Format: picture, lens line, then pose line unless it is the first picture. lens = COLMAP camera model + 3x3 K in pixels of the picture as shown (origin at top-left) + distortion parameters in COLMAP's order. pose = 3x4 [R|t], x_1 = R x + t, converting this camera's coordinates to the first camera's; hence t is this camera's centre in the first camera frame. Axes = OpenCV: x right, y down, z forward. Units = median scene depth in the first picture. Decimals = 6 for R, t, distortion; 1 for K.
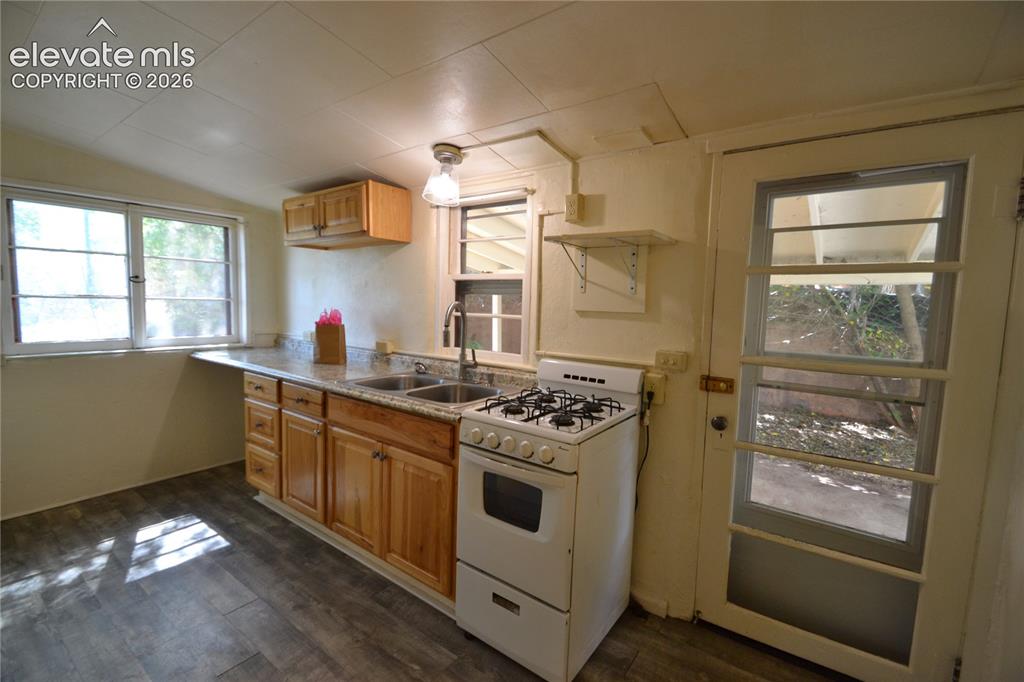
lens RADIAL K [[455.1, 0, 511.4], [0, 455.1, 344.0], [0, 0, 1]] dist [-0.011499, -0.000281]
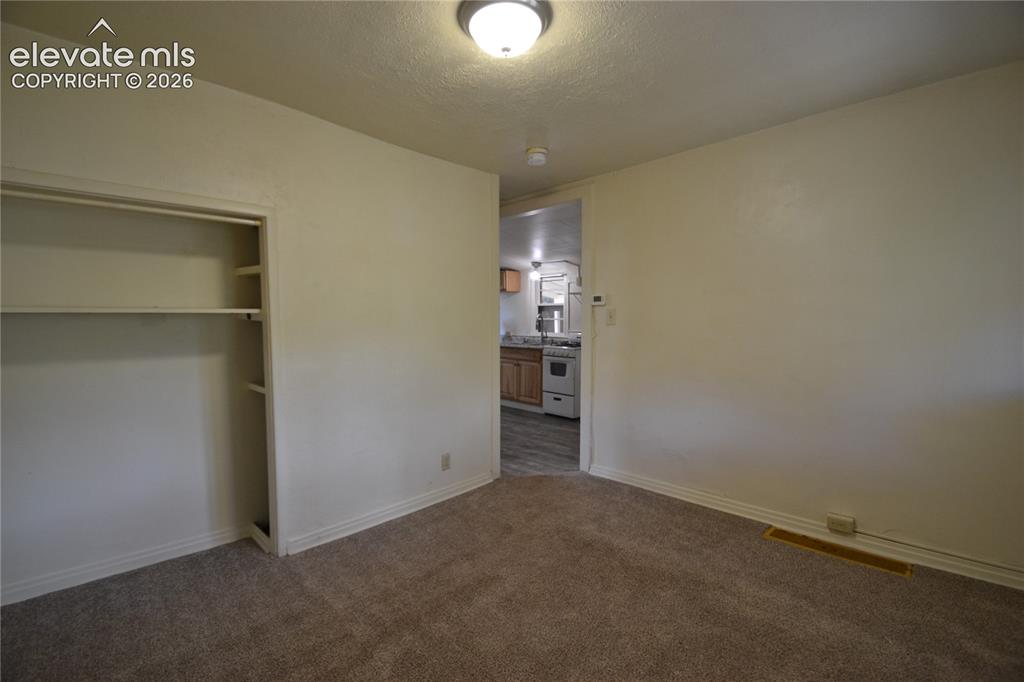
lens RADIAL K [[455.1, 0, 511.4], [0, 455.1, 344.0], [0, 0, 1]] dist [-0.011499, -0.000281]
pose [[0.988618, -0.024397, -0.148458, 0.128355], [0.019960, 0.999310, -0.031309, 0.189935], [0.149120, 0.027990, 0.988423, -1.940728]]
